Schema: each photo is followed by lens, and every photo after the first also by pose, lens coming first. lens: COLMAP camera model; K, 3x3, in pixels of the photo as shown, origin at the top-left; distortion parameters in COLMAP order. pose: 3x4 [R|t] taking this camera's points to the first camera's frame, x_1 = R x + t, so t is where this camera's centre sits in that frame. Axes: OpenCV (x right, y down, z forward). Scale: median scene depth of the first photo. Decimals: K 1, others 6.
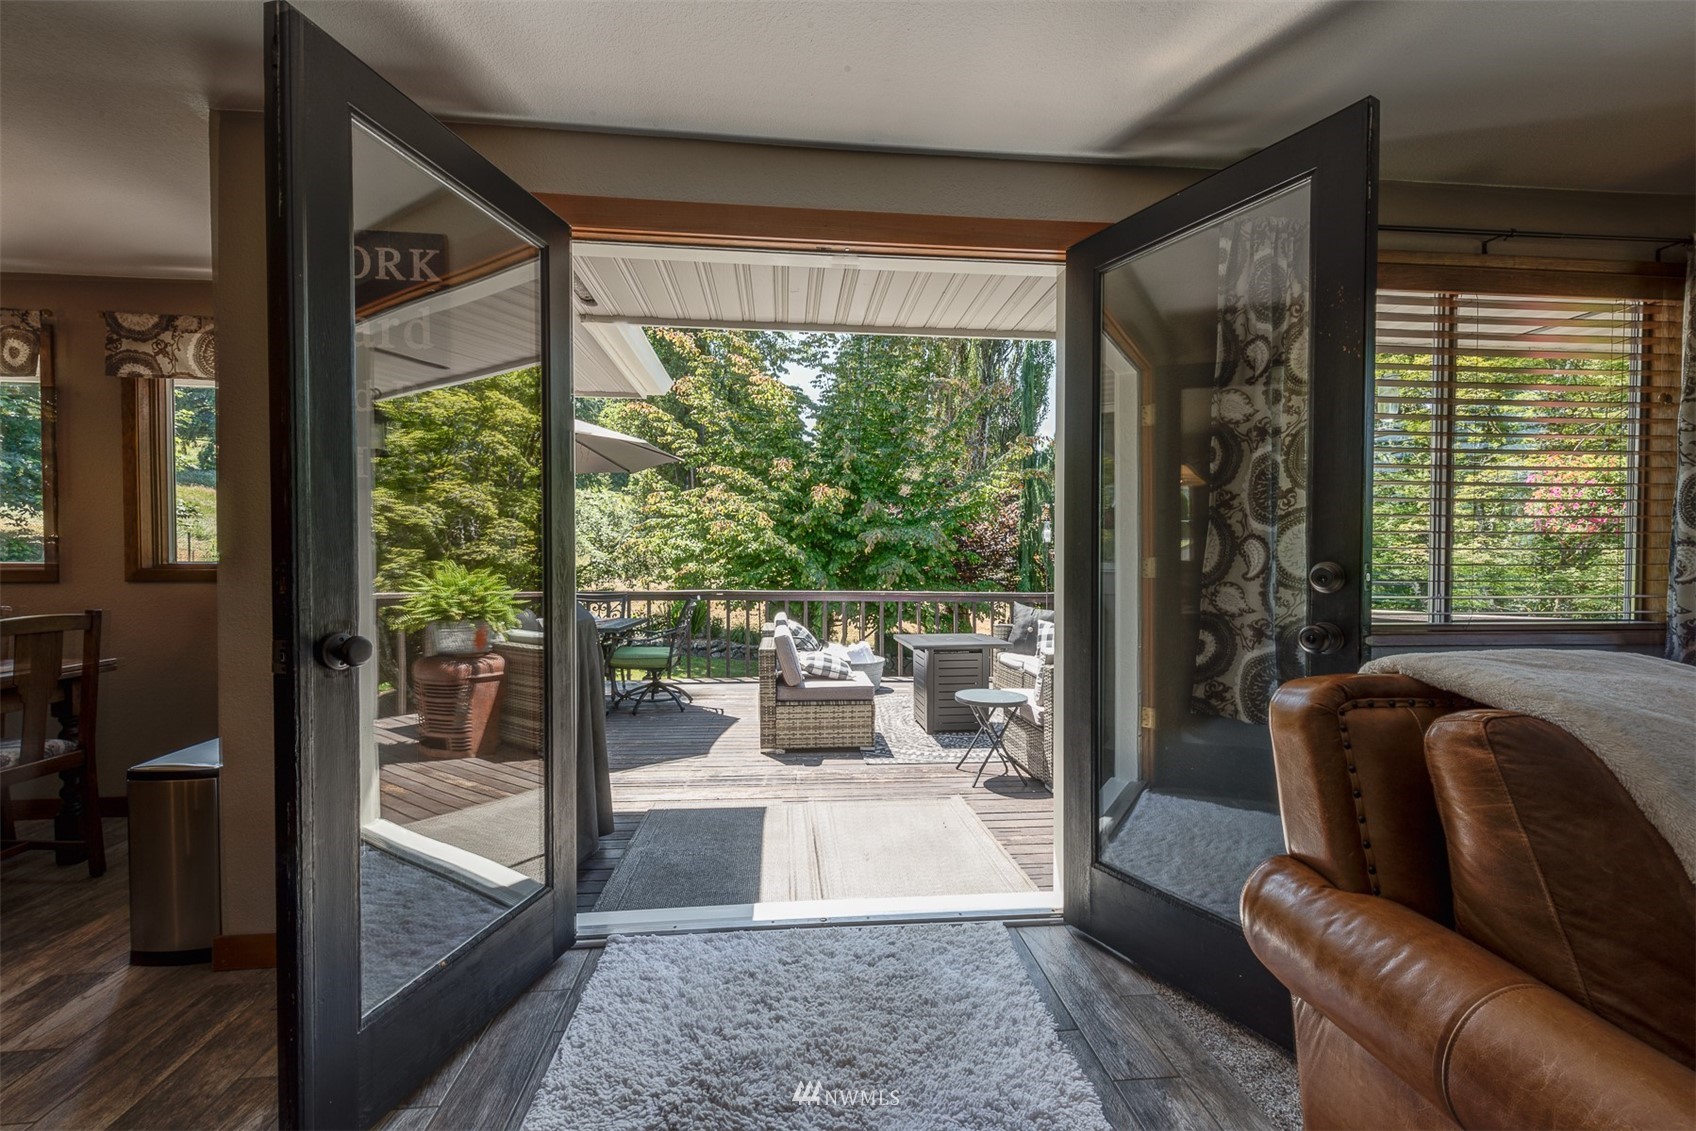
lens RADIAL K [[674.0, 0, 842.5], [0, 674.0, 566.6], [0, 0, 1]] dist [0.003444, -0.001173]
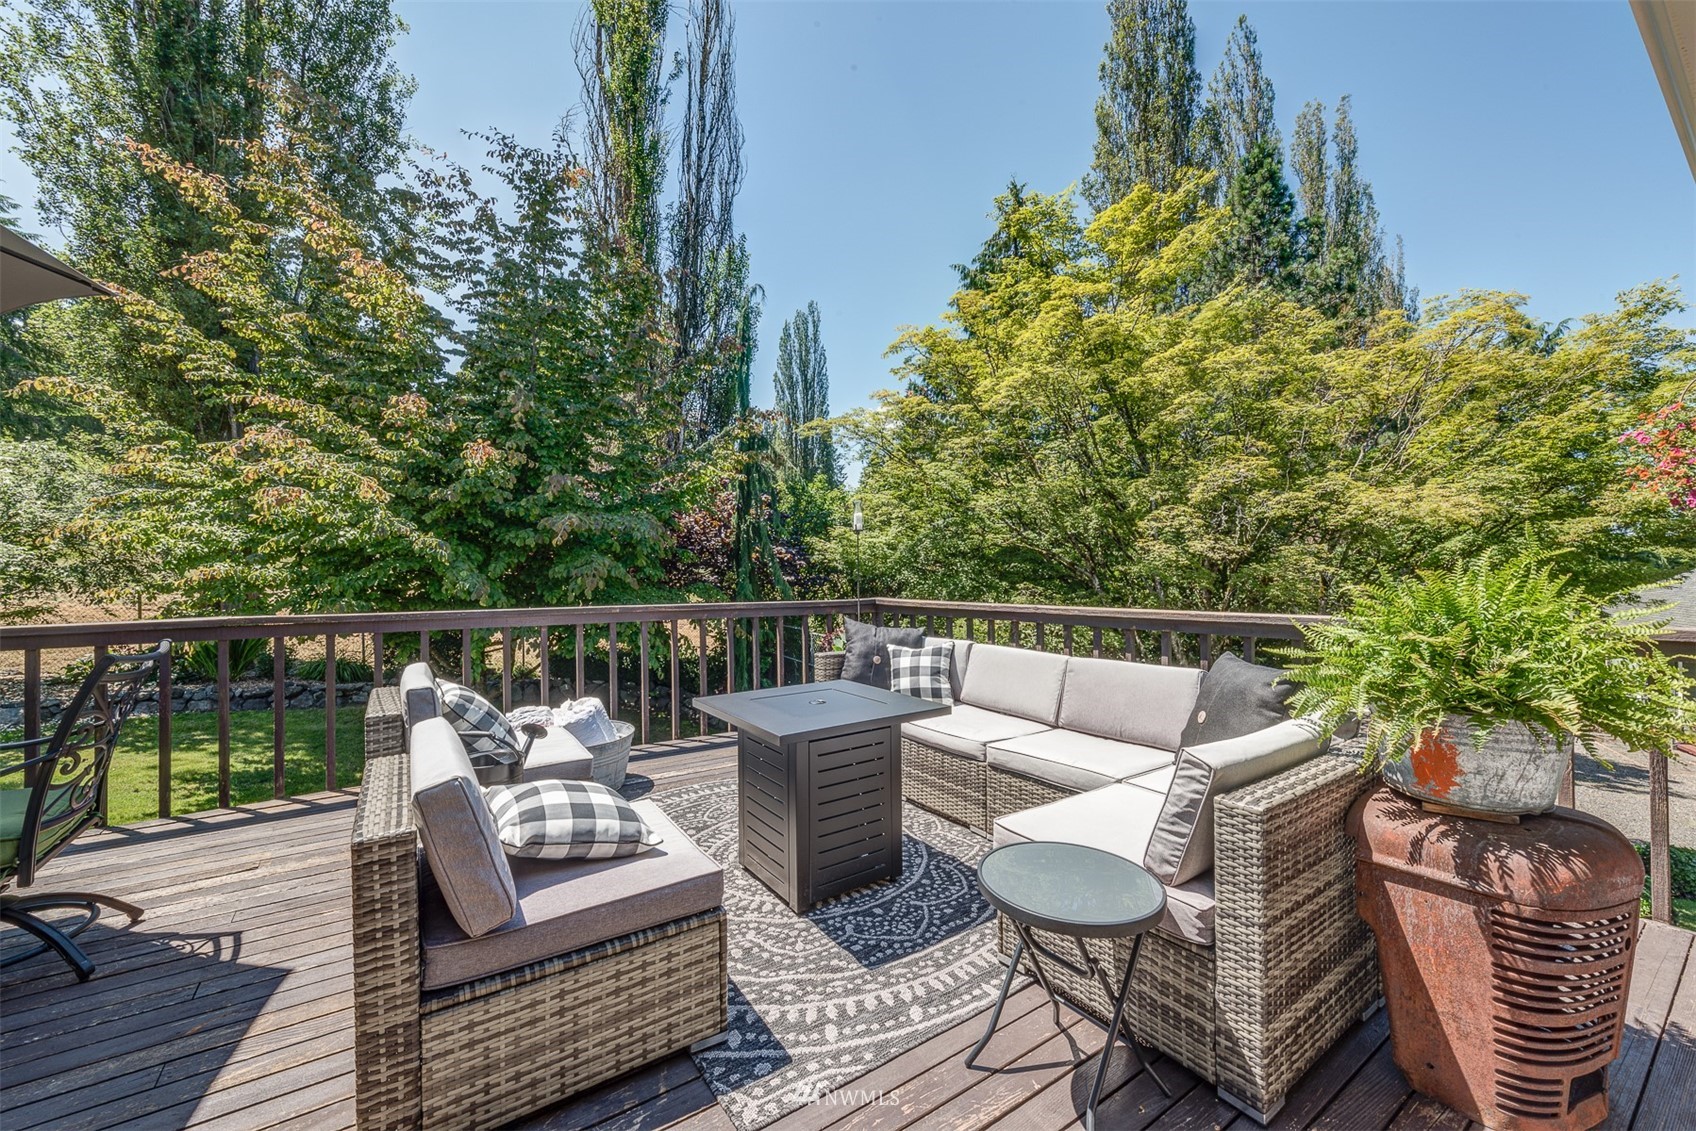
lens RADIAL K [[674.0, 0, 860.3], [0, 674.0, 563.1], [0, 0, 1]] dist [0.003444, -0.001173]
pose [[0.871984, -0.002626, 0.489527, -0.027188], [0.006160, 0.999965, -0.005609, 0.001936], [-0.489495, 0.007906, 0.871970, 0.231804]]
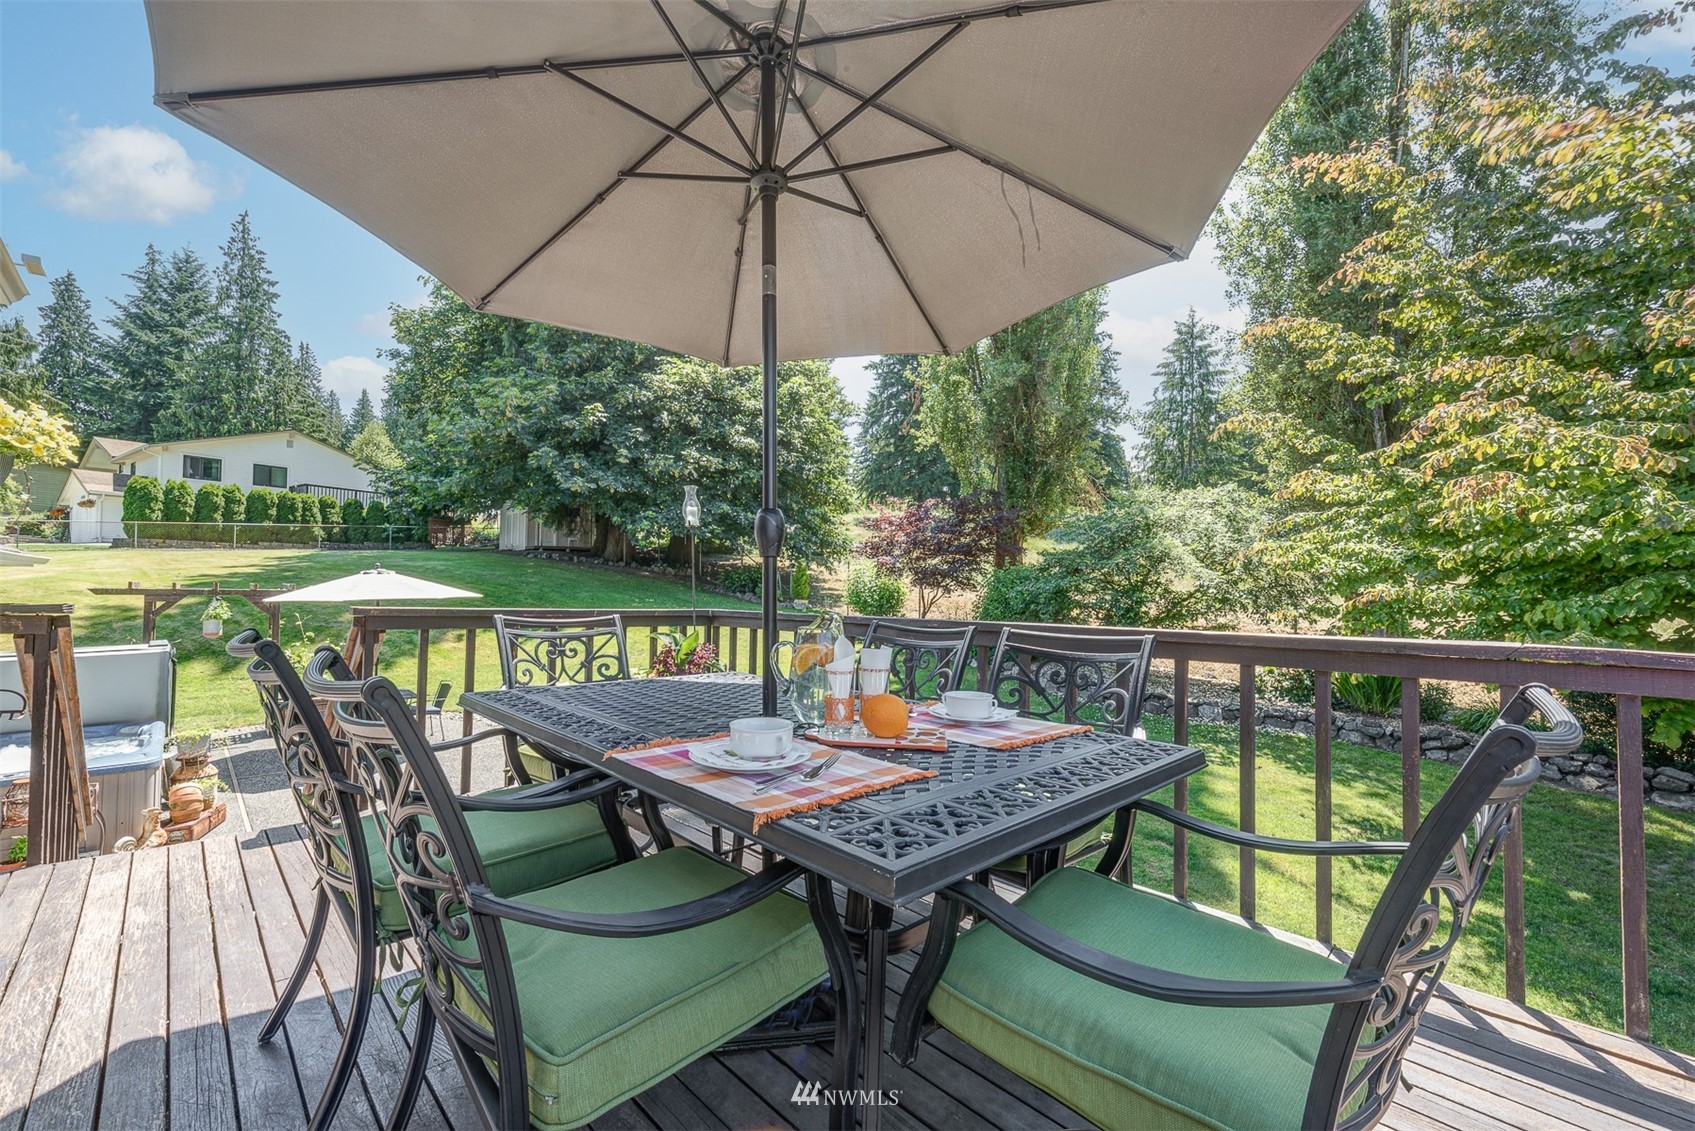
lens RADIAL K [[673.6, 0, 837.3], [0, 673.6, 569.8], [0, 0, 1]] dist [0.003444, -0.001173]
pose [[0.631398, -0.016477, -0.775284, -0.098114], [-0.018610, 0.999164, -0.036391, 0.012214], [0.775236, 0.037406, 0.630563, 0.391096]]
